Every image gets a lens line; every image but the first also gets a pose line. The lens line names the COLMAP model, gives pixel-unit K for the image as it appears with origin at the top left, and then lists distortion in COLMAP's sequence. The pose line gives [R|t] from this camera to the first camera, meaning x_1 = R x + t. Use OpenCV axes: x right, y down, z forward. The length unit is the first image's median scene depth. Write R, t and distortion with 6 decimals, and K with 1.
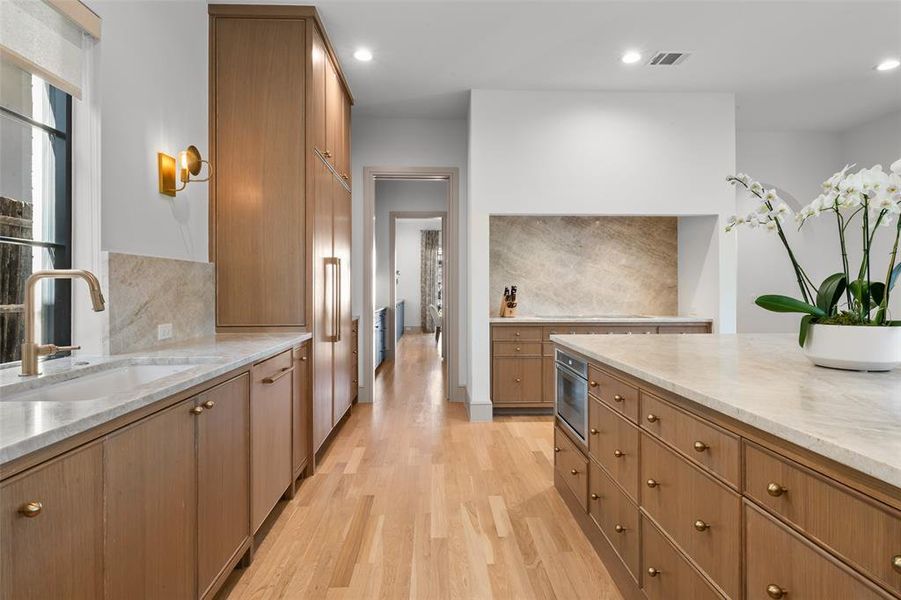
lens RADIAL K [[463.5, 0, 445.0], [0, 463.5, 295.8], [0, 0, 1]] dist [-0.000293, -0.000946]
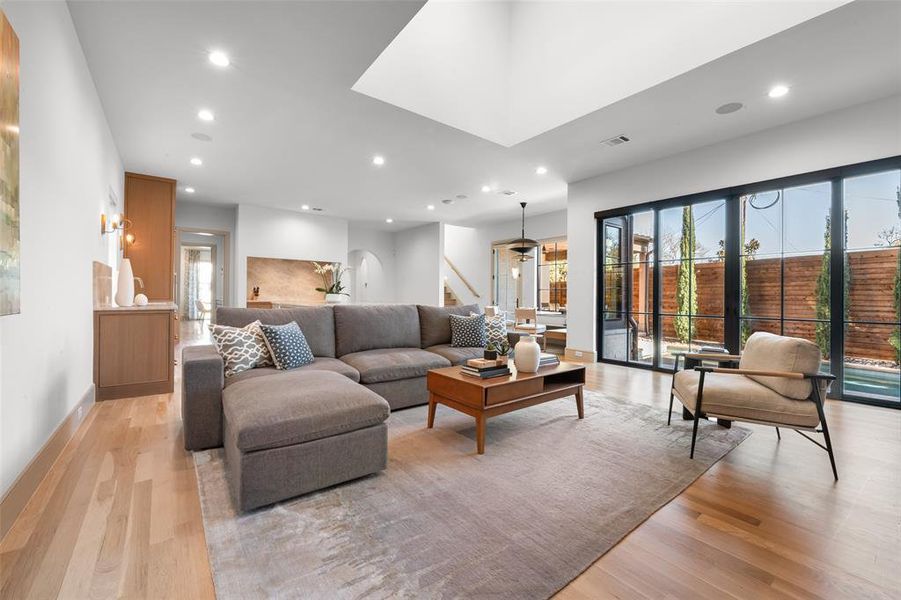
lens RADIAL K [[357.1, 0, 449.2], [0, 357.1, 294.0], [0, 0, 1]] dist [-0.000044, -0.001247]
pose [[0.797894, 0.009474, 0.602724, -0.154757], [0.000563, 0.999864, -0.016462, 0.041906], [-0.602798, 0.013474, 0.797780, -0.942441]]
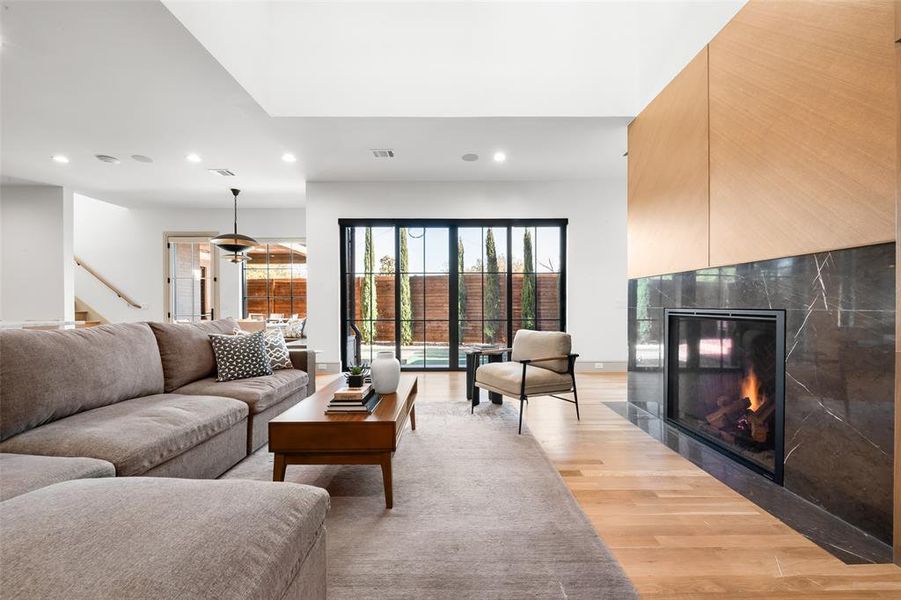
lens RADIAL K [[357.1, 0, 446.7], [0, 357.1, 307.0], [0, 0, 1]] dist [-0.000044, -0.001247]
pose [[0.018063, -0.004946, 0.999825, -0.198527], [0.016577, 0.999852, 0.004647, 0.037484], [-0.999699, 0.016490, 0.018142, -0.678463]]
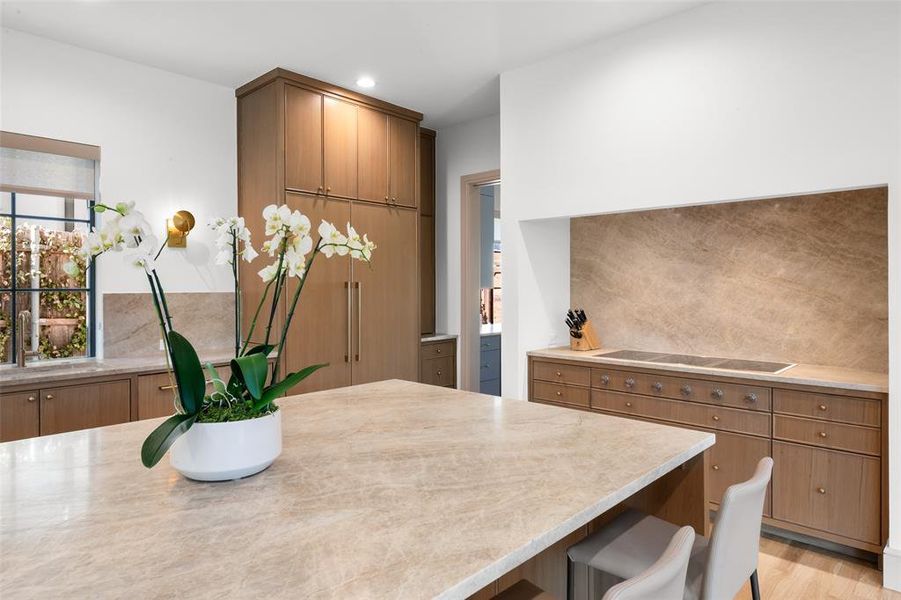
lens RADIAL K [[540.6, 0, 458.1], [0, 540.6, 293.1], [0, 0, 1]] dist [0.017685, -0.000784]
pose [[0.714245, 0.007840, -0.699851, 0.581463], [-0.009563, 0.999953, 0.001442, -0.044240], [0.699830, 0.005663, 0.714287, 0.210437]]
